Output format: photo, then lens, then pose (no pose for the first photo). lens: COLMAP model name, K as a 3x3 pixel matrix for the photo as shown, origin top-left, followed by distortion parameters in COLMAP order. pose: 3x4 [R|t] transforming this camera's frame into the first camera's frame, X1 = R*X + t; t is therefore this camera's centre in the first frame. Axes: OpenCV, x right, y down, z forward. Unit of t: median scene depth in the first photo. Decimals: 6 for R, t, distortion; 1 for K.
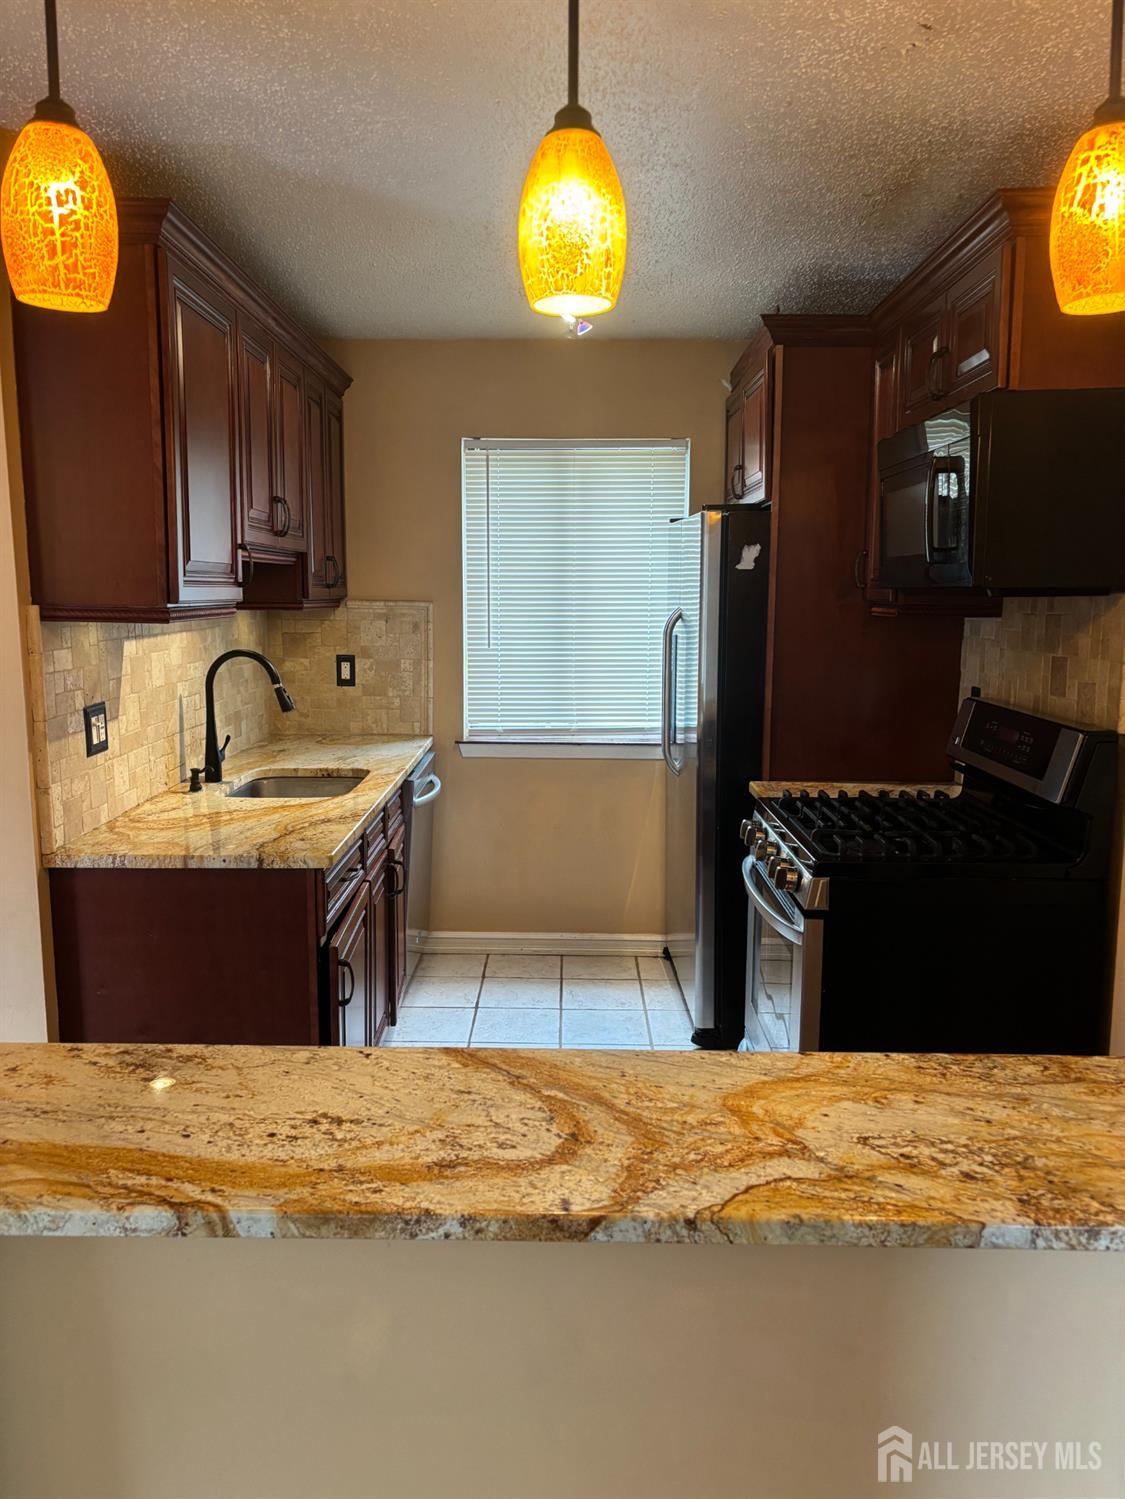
lens RADIAL K [[1129.1, 0, 557.1], [0, 1129.1, 748.7], [0, 0, 1]] dist [0.011901, 0.004639]
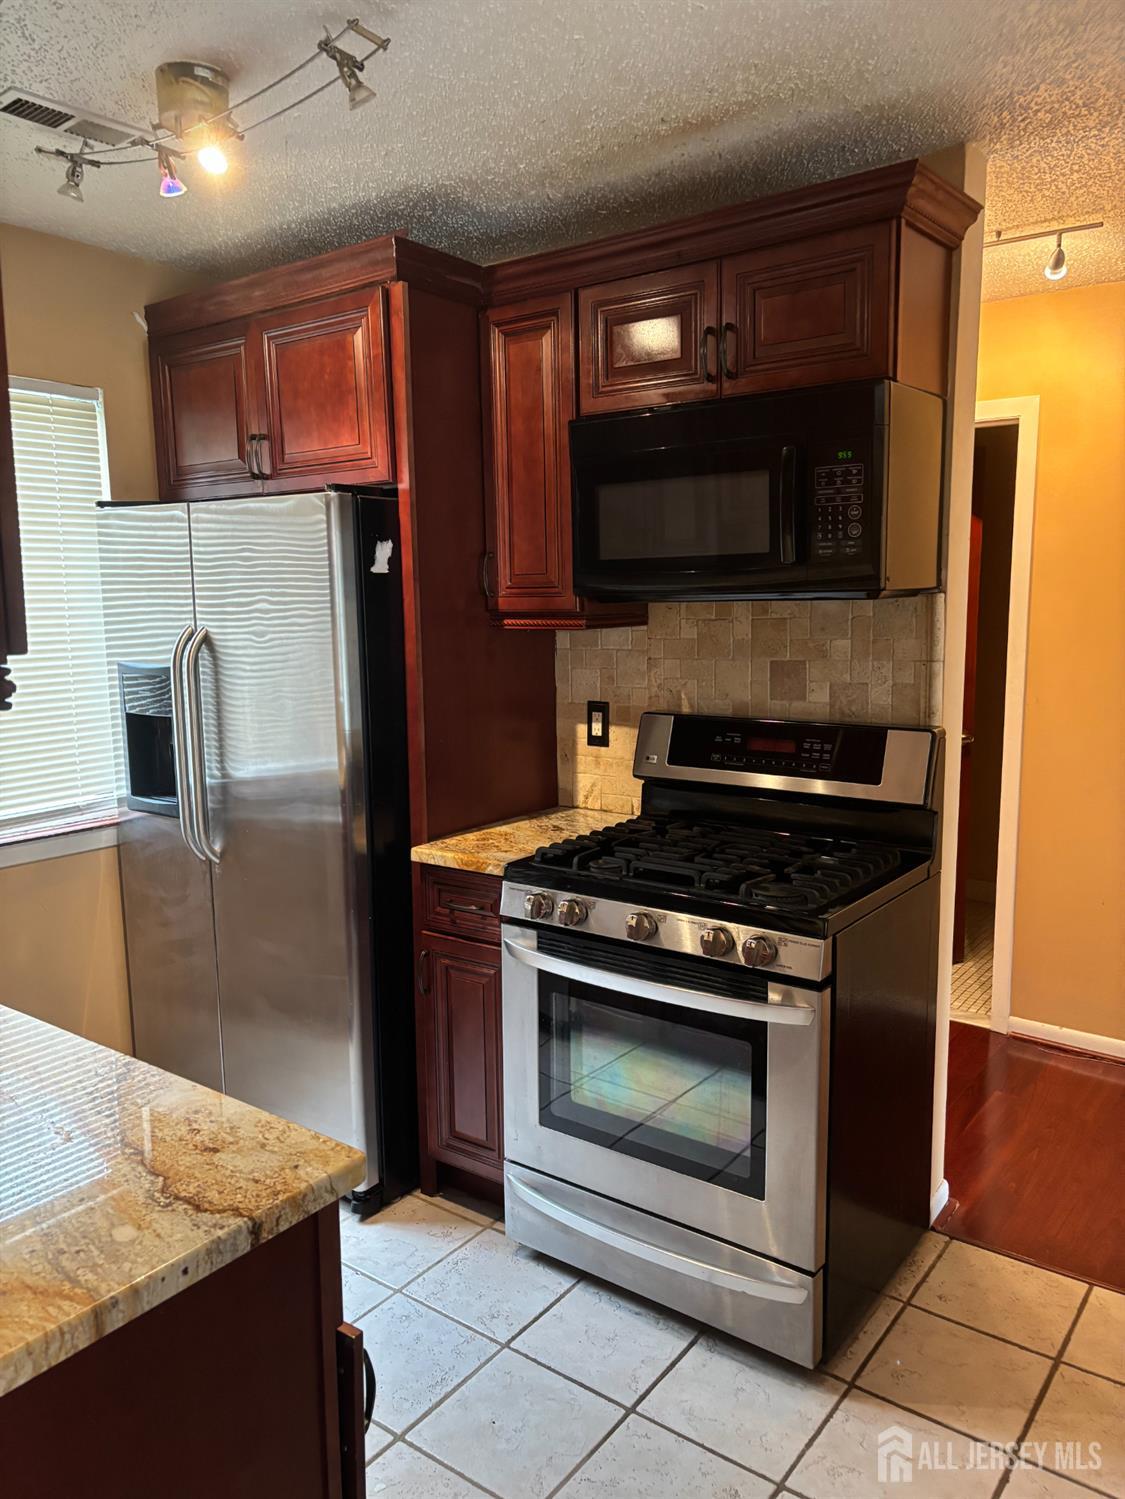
lens RADIAL K [[1129.1, 0, 561.6], [0, 1129.1, 748.5], [0, 0, 1]] dist [0.011901, 0.004639]
pose [[0.595998, -0.119808, 0.793997, -0.385602], [0.127126, 0.990414, 0.054022, -0.070135], [-0.792859, 0.068741, 0.605516, 0.468191]]
